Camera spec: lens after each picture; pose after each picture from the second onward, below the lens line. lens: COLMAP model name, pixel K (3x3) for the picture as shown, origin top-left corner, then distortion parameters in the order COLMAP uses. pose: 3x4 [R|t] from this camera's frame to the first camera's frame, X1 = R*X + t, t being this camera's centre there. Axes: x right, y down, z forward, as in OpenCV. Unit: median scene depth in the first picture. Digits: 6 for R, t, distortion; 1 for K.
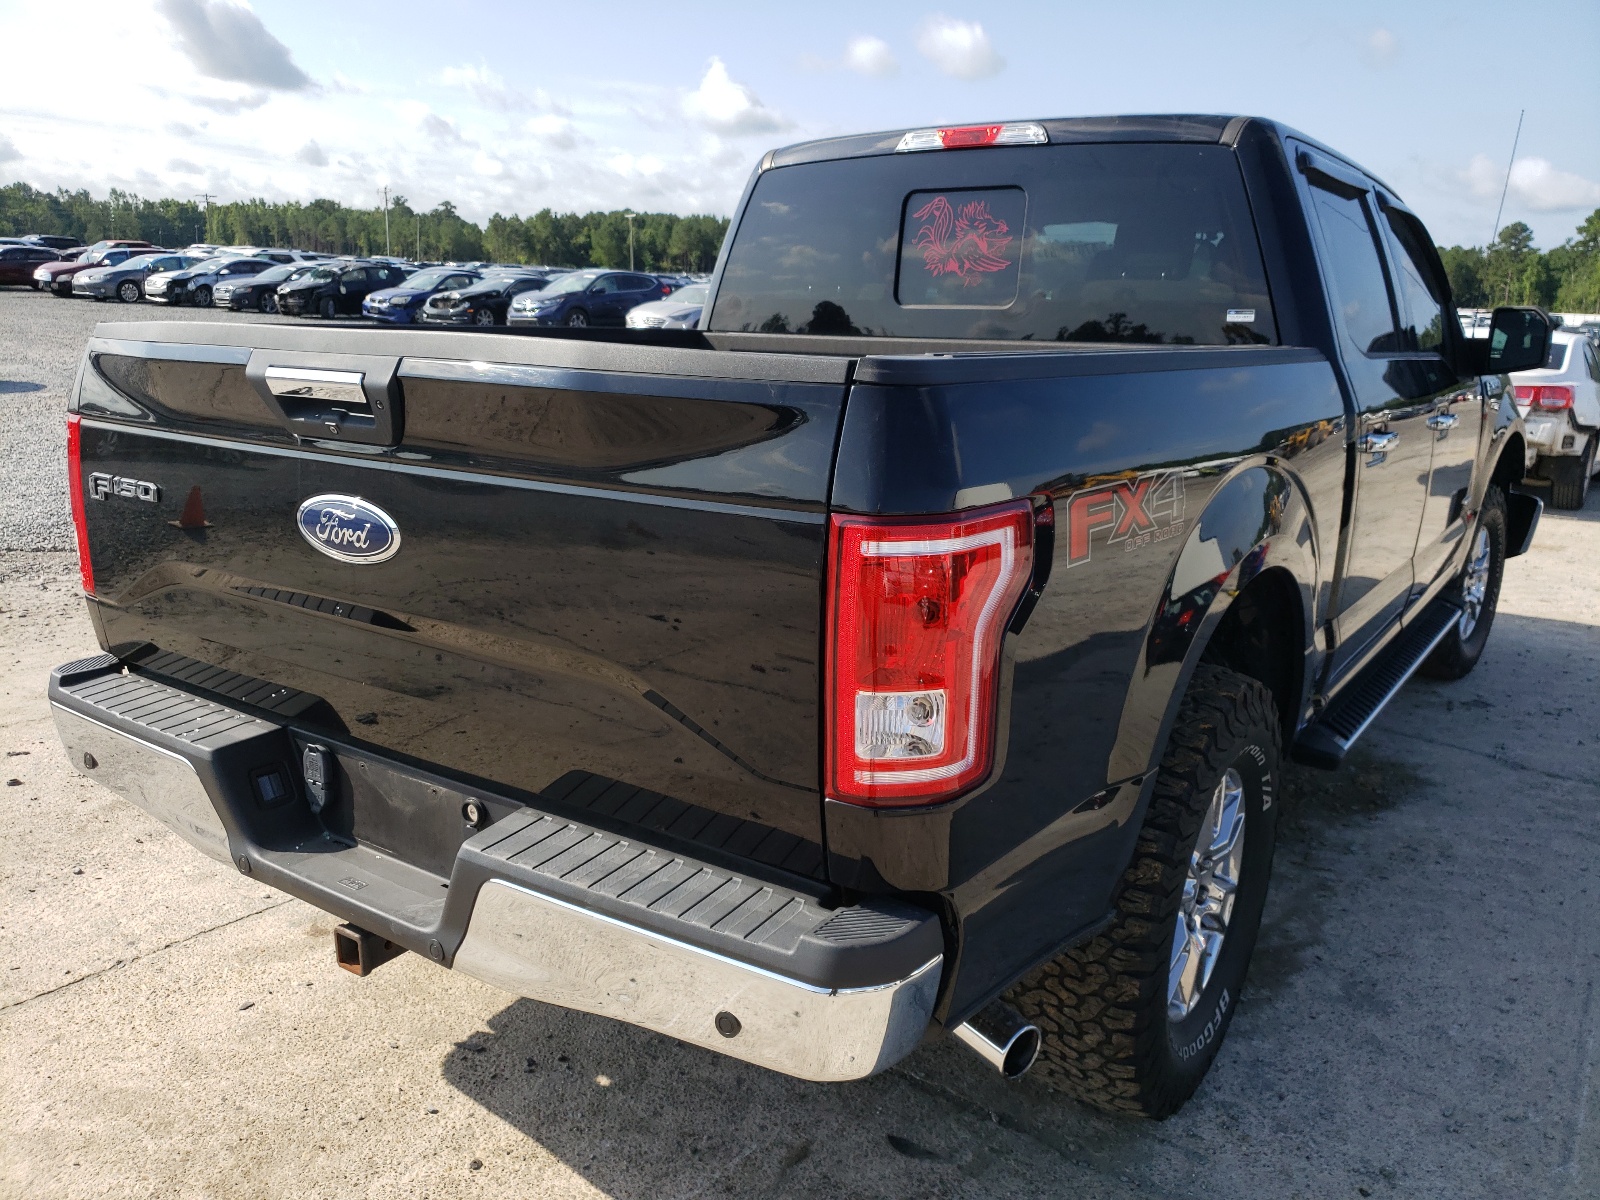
lens RADIAL K [[1206.0, 0, 791.6], [0, 1206.0, 600.5], [0, 0, 1]] dist [0.010246, -0.002604]
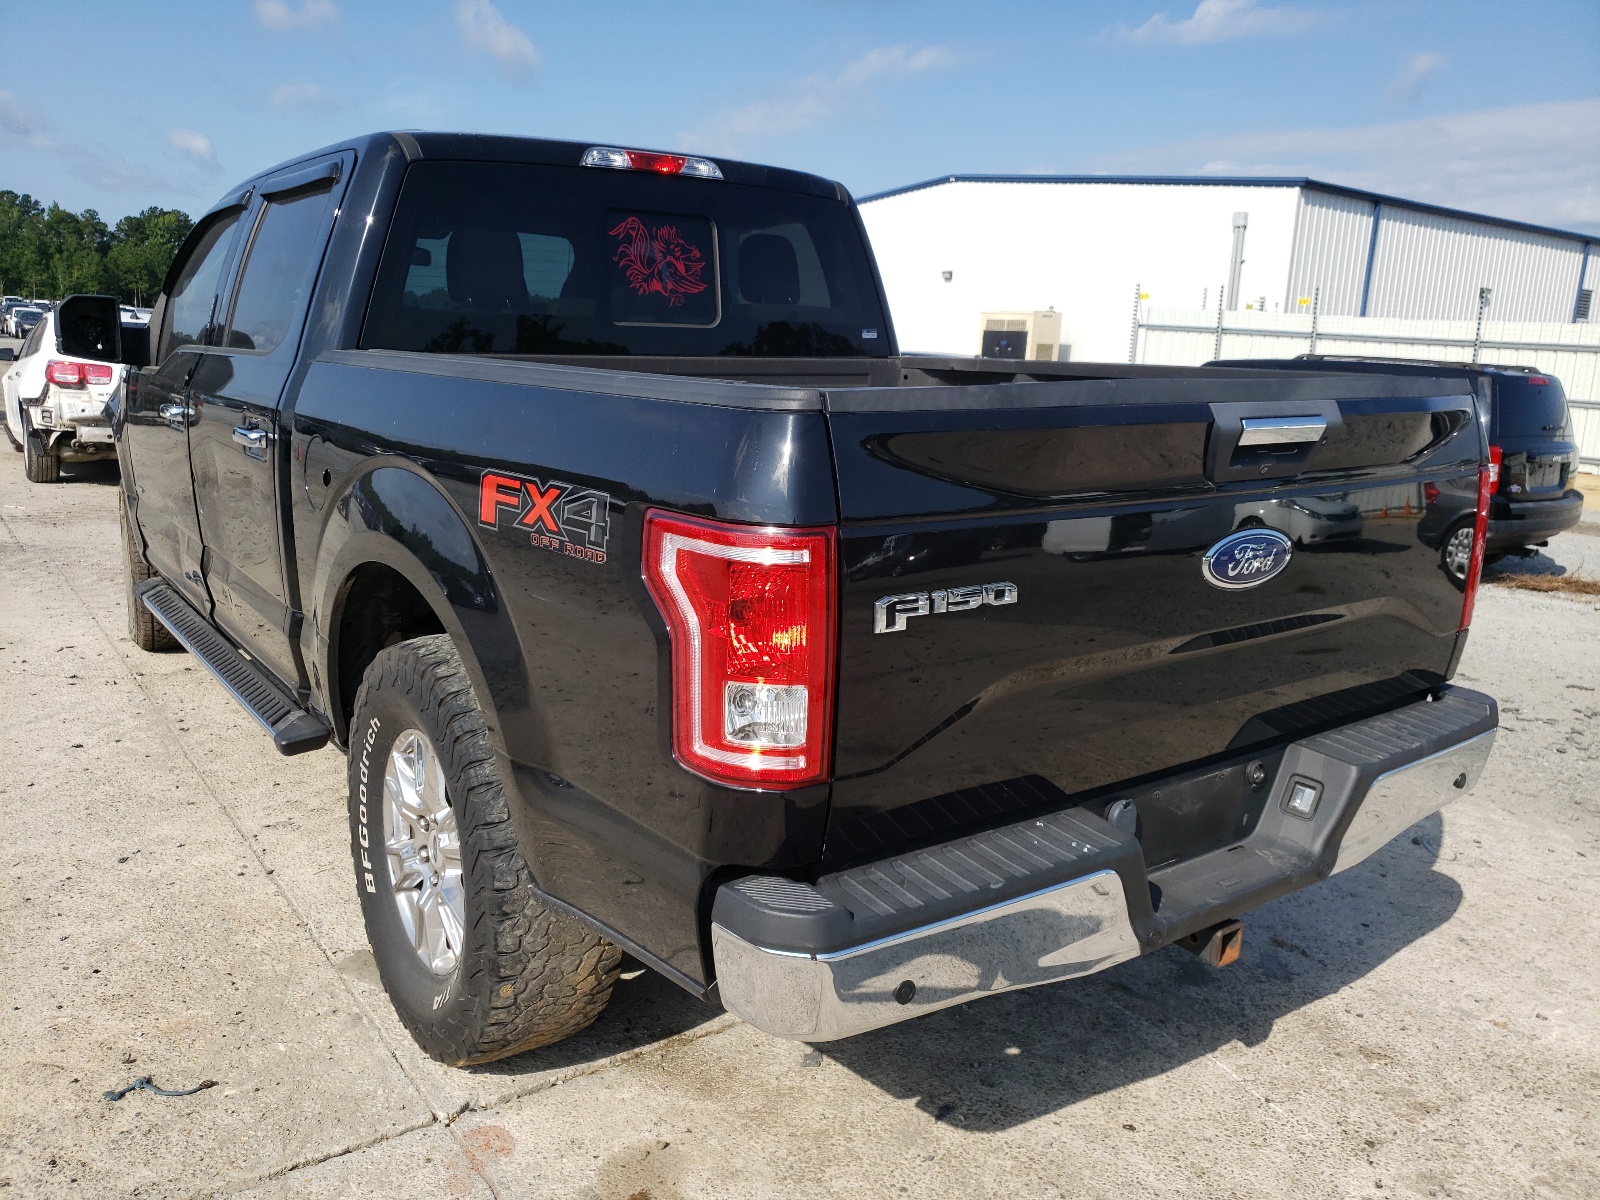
lens RADIAL K [[1206.0, 0, 791.6], [0, 1206.0, 600.5], [0, 0, 1]] dist [0.010246, -0.002604]
pose [[0.354960, -0.215899, 0.909610, -1.032298], [0.197183, 0.968370, 0.152898, -0.185331], [-0.913850, 0.125087, 0.386305, 0.646882]]
